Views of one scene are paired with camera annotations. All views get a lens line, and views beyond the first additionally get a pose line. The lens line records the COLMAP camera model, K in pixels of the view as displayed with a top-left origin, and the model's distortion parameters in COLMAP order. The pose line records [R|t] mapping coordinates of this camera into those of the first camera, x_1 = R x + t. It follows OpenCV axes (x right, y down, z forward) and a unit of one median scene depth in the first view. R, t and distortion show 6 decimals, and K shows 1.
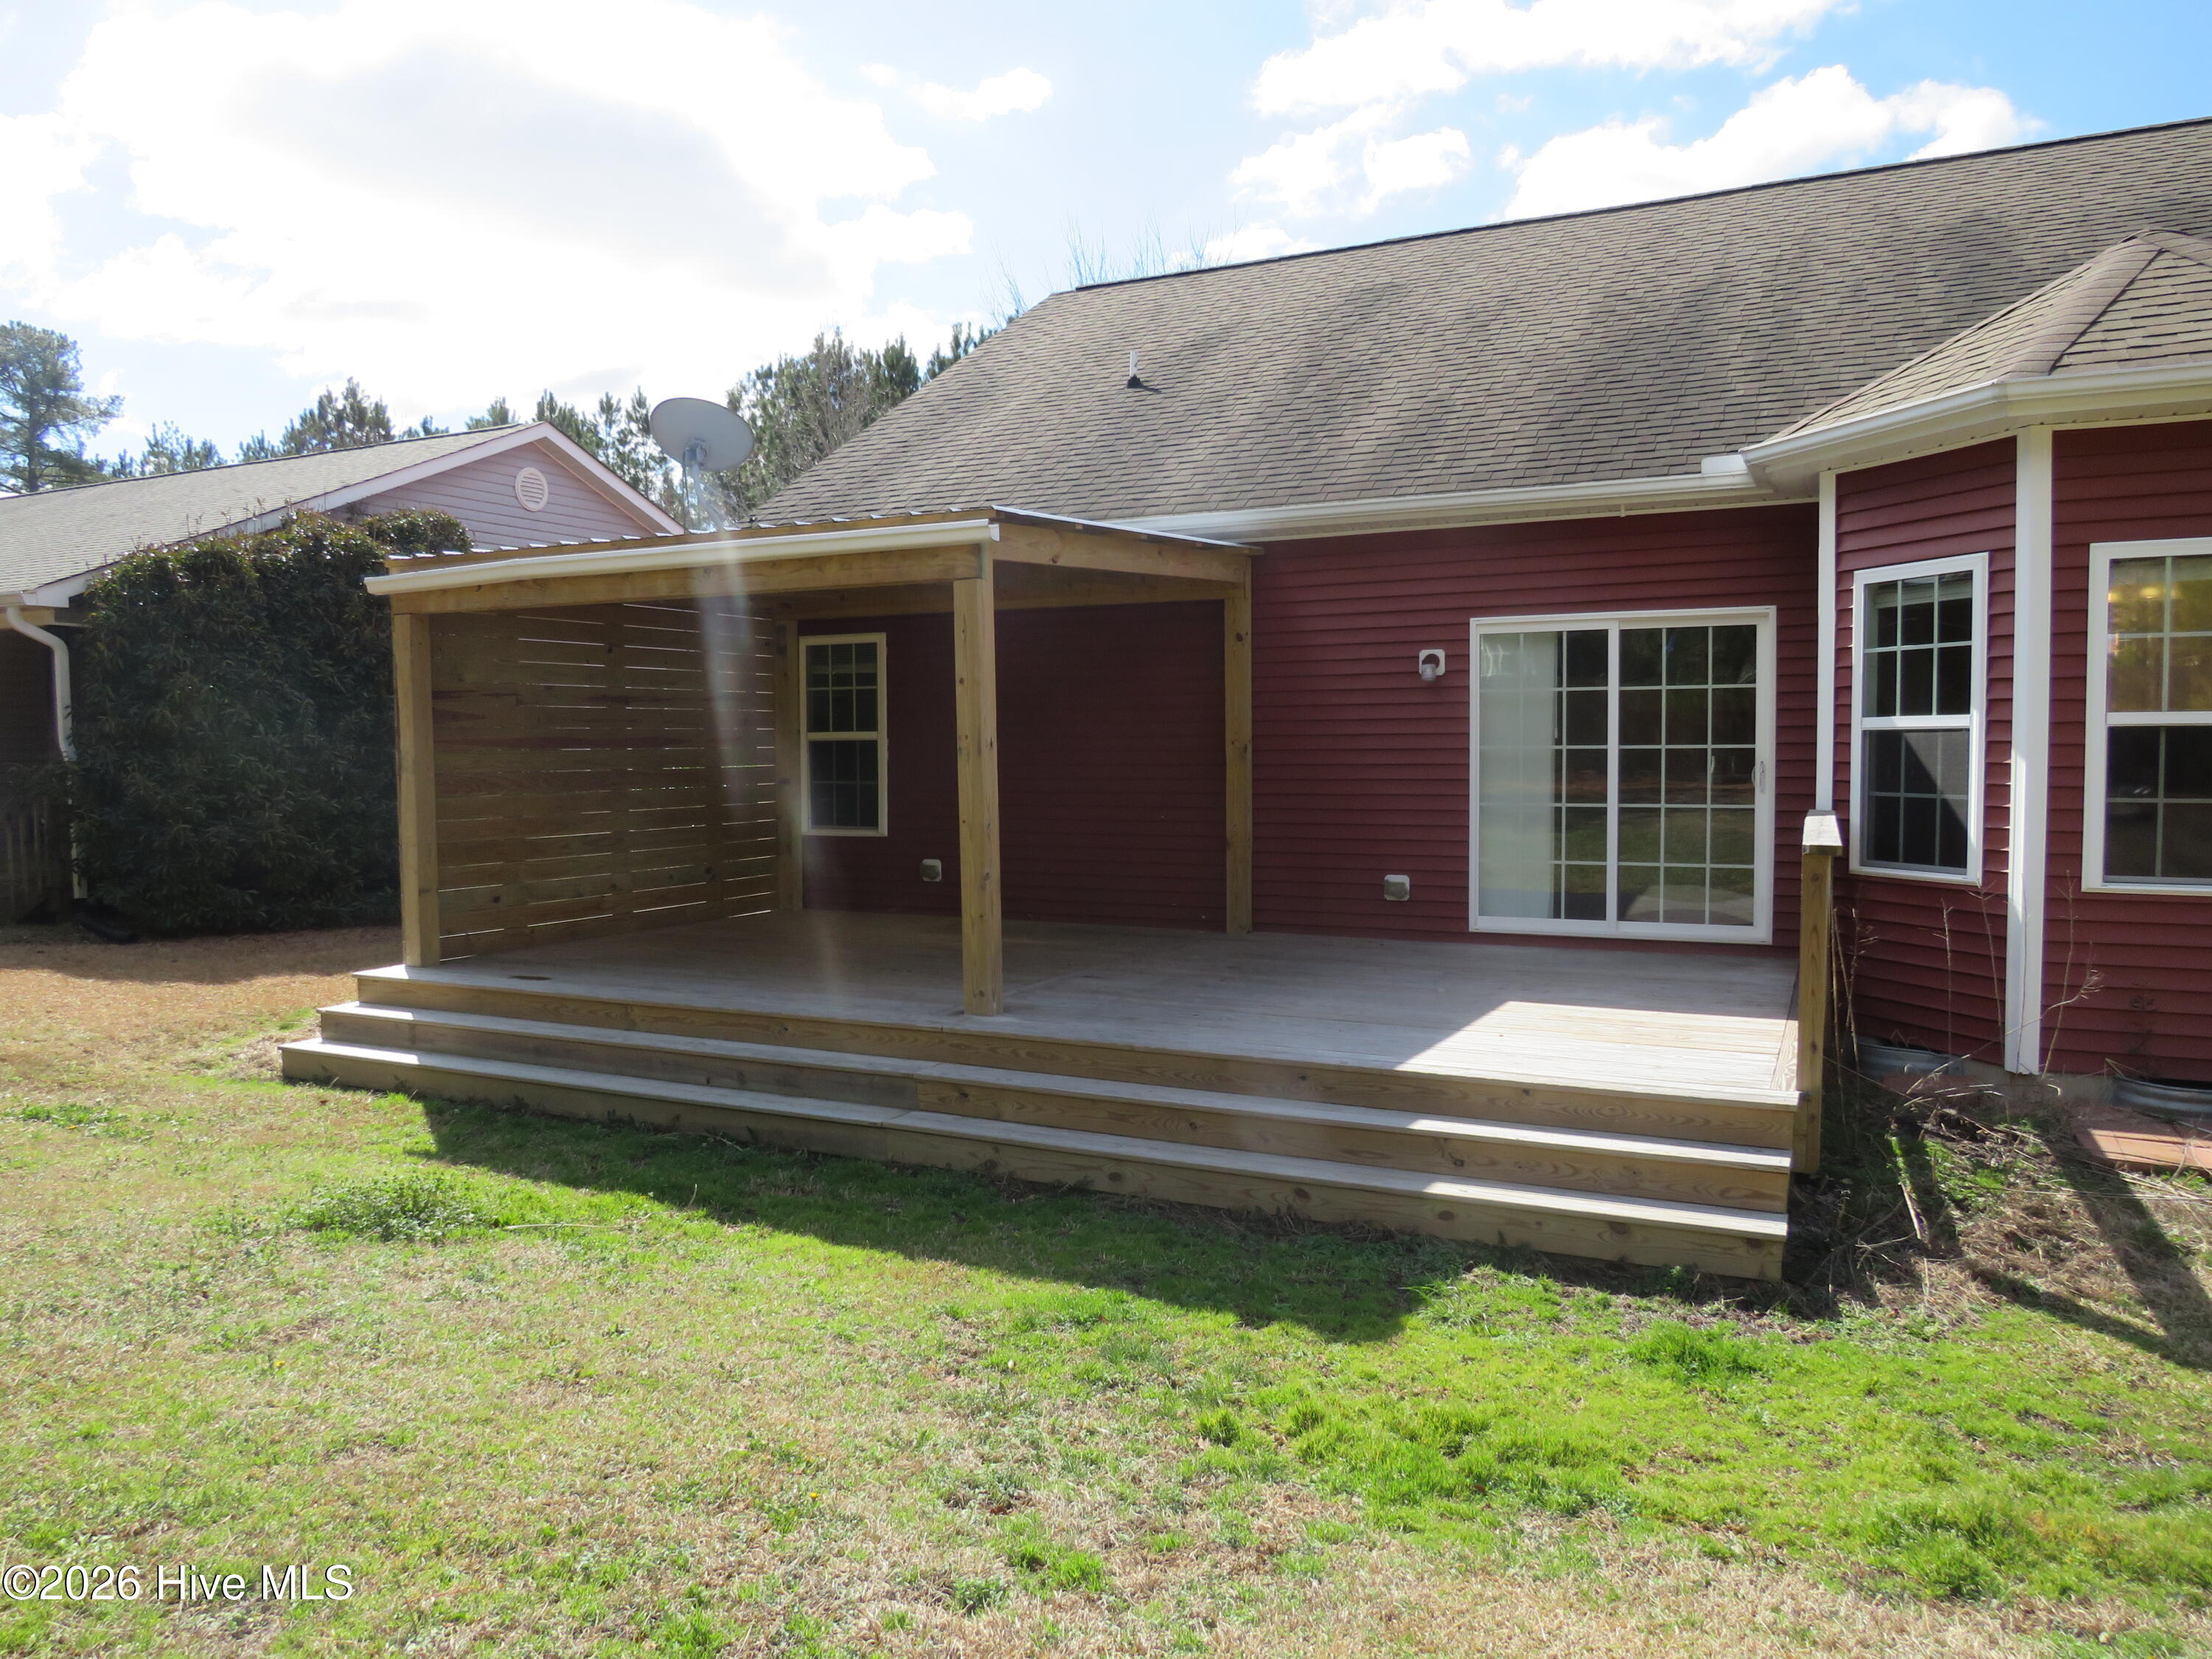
lens RADIAL K [[1600.9, 0, 1106.0], [0, 1600.9, 829.5], [0, 0, 1]] dist [-0.001557, 0.003272]
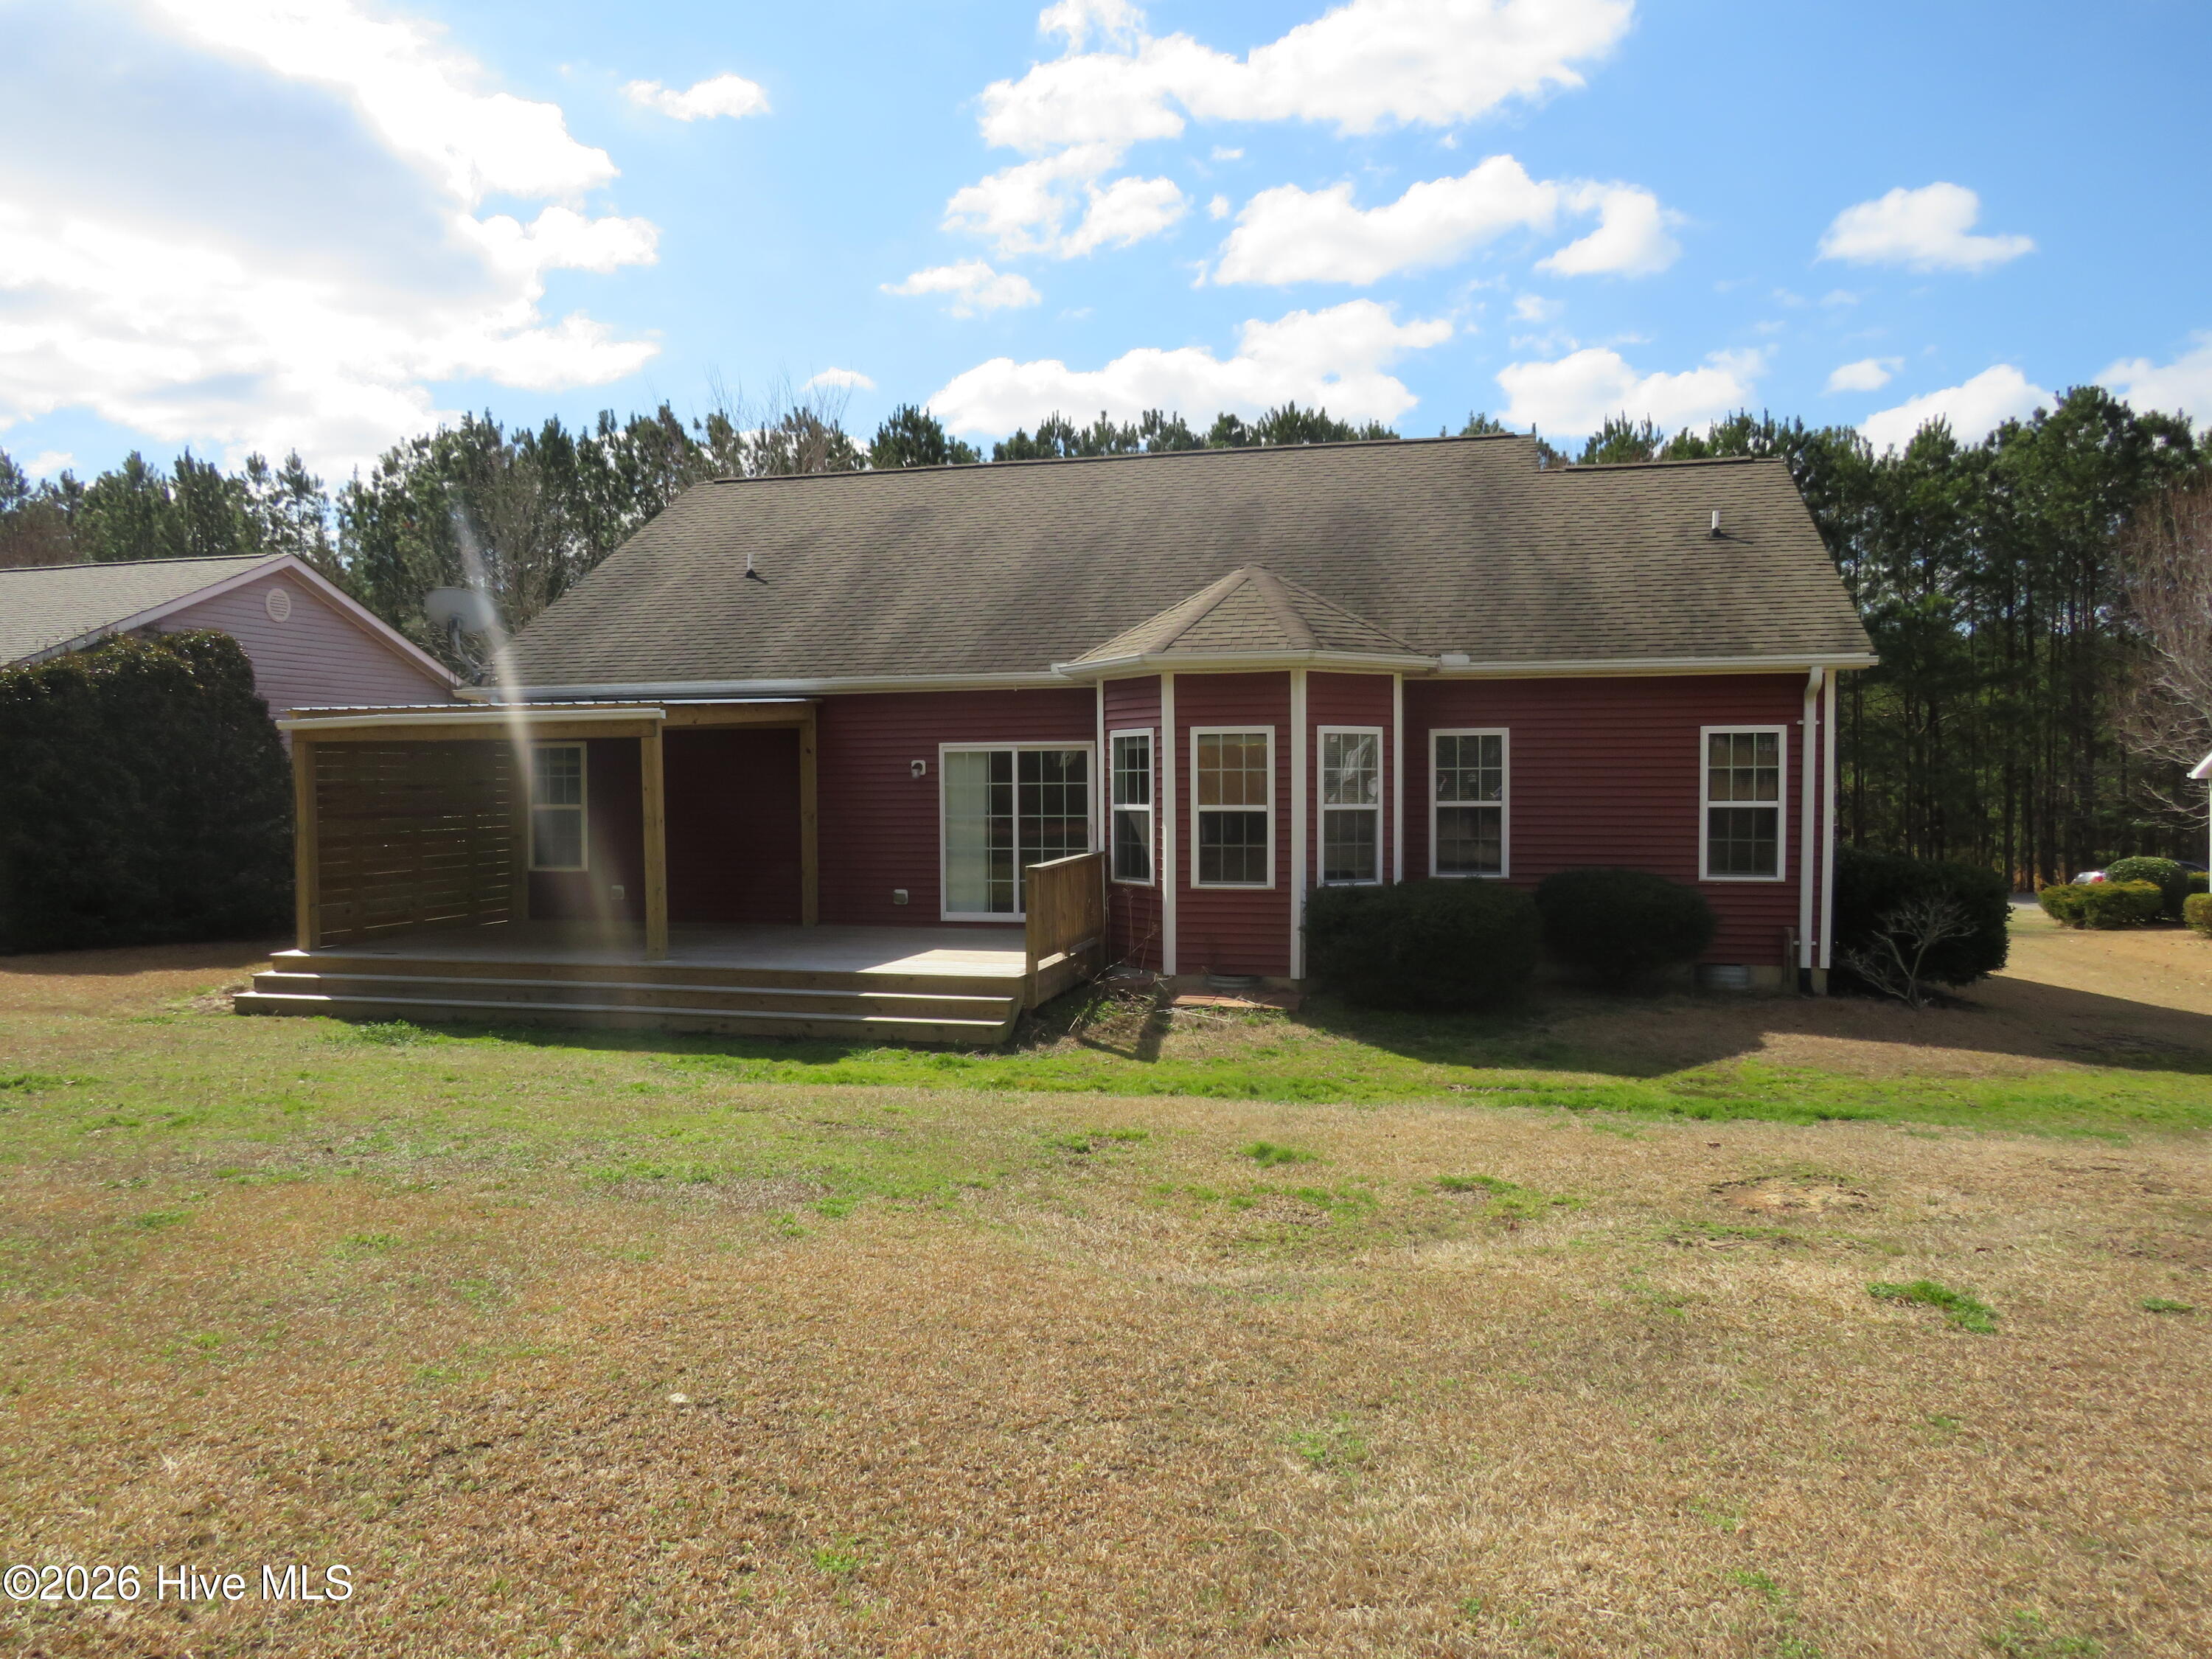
lens RADIAL K [[1600.9, 0, 1106.0], [0, 1600.9, 829.5], [0, 0, 1]] dist [-0.001557, 0.003272]
pose [[0.977438, -0.005159, 0.211158, 0.034774], [0.010229, 0.999685, -0.022928, 0.005643], [-0.210973, 0.024570, 0.977183, -0.776155]]
